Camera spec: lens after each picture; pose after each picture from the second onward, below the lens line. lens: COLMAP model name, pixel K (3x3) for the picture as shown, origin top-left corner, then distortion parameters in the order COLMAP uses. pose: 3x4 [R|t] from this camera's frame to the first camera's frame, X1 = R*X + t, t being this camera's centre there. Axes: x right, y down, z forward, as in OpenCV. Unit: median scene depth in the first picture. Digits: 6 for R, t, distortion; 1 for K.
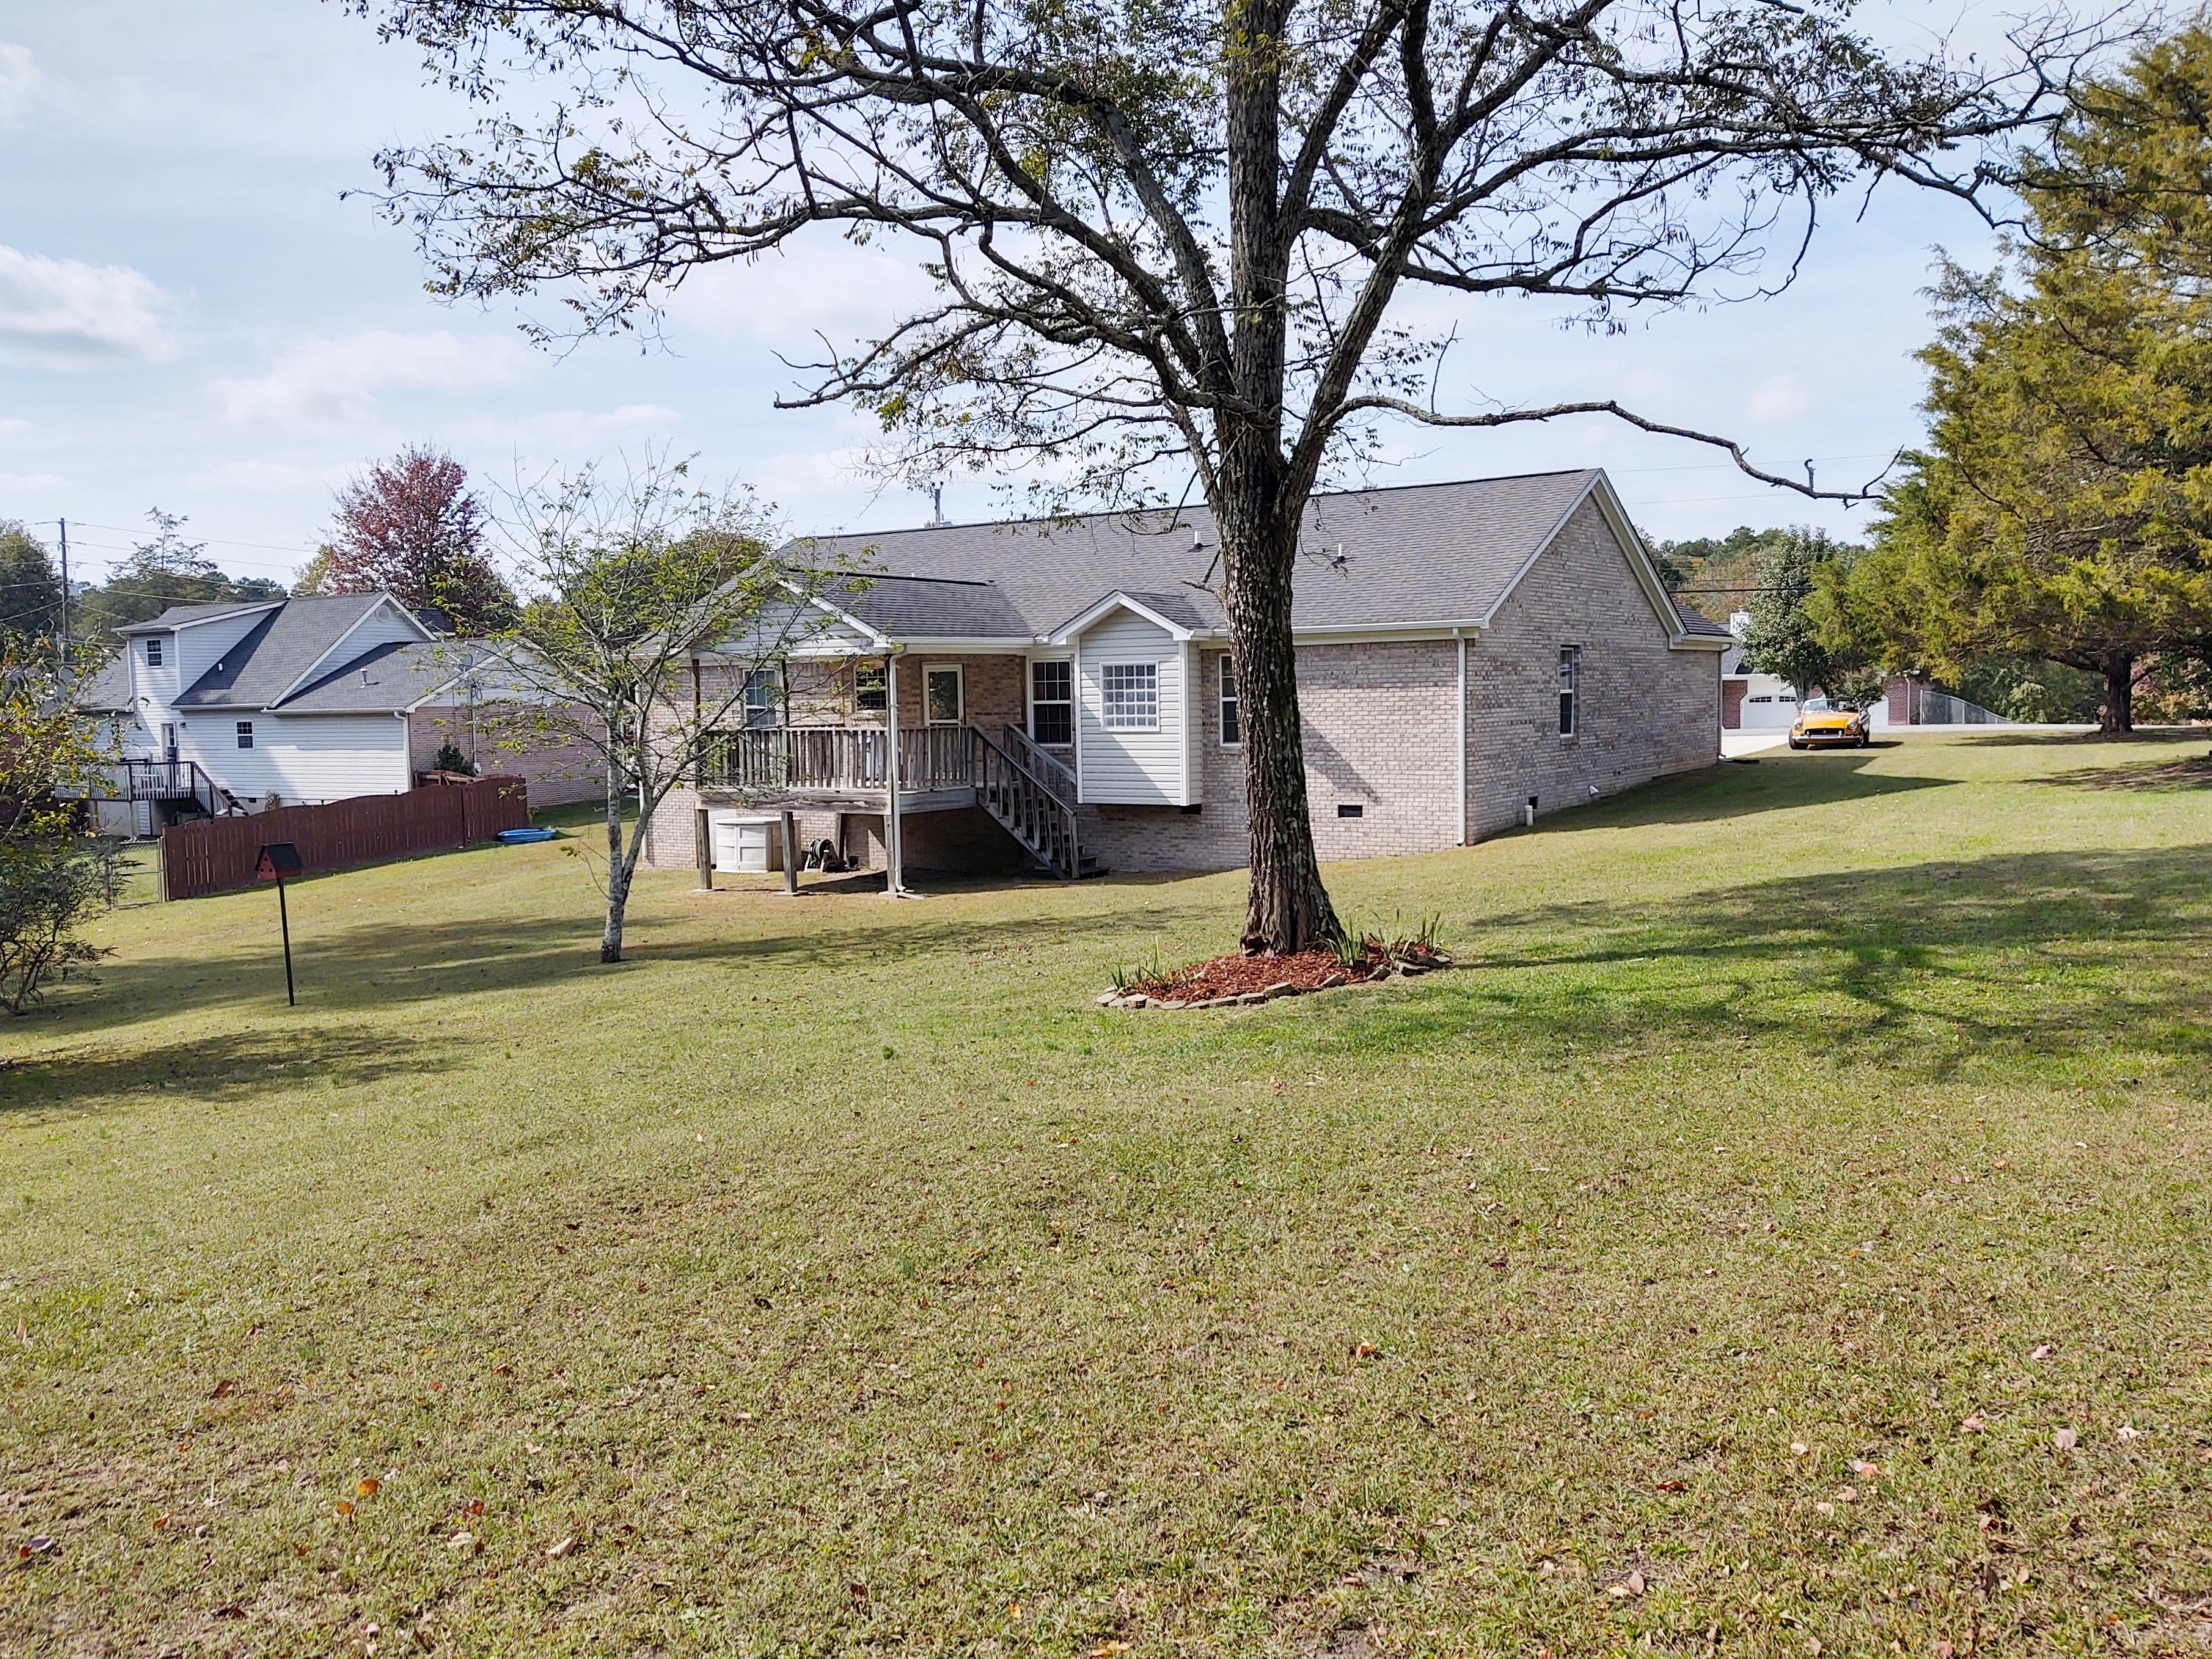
lens RADIAL K [[1761.0, 0, 1084.1], [0, 1761.0, 823.7], [0, 0, 1]] dist [0.100401, -0.125264]
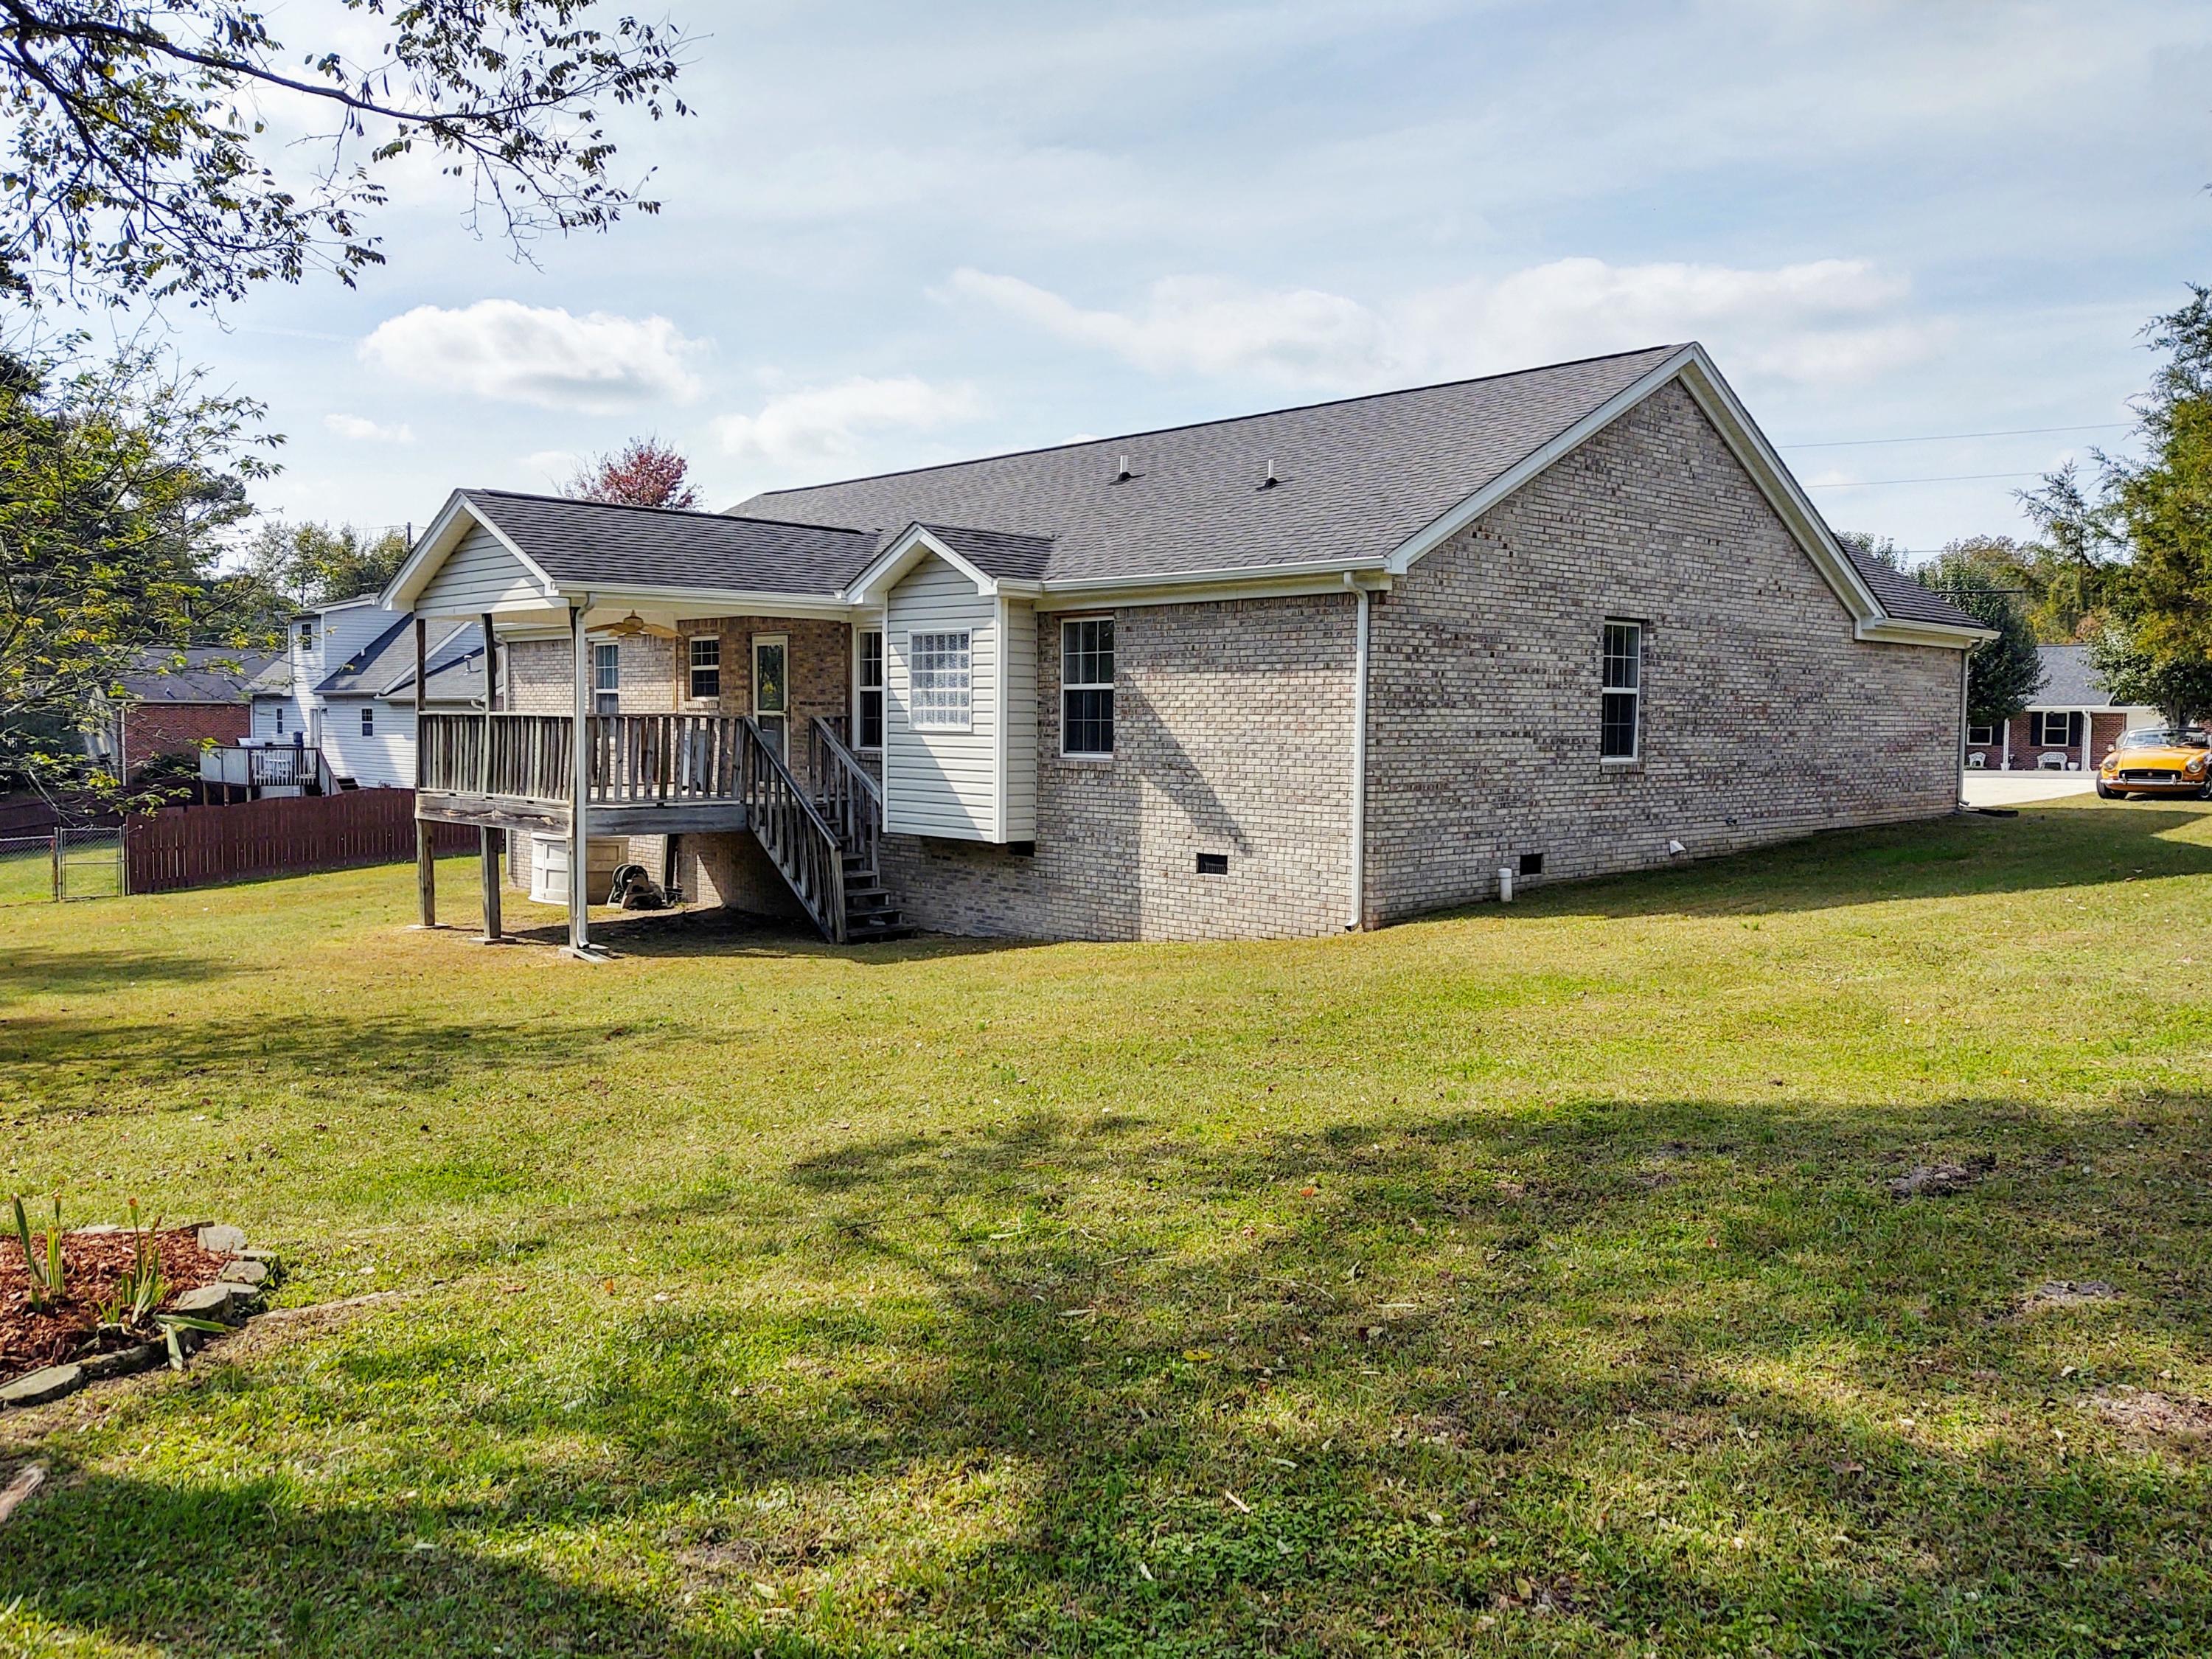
lens RADIAL K [[1696.0, 0, 1085.3], [0, 1696.0, 830.1], [0, 0, 1]] dist [0.057679, -0.098451]
pose [[0.974528, 0.043007, -0.220102, 0.224676], [-0.044220, 0.999022, -0.000586, -0.015811], [0.219861, 0.010304, 0.975477, 0.365524]]
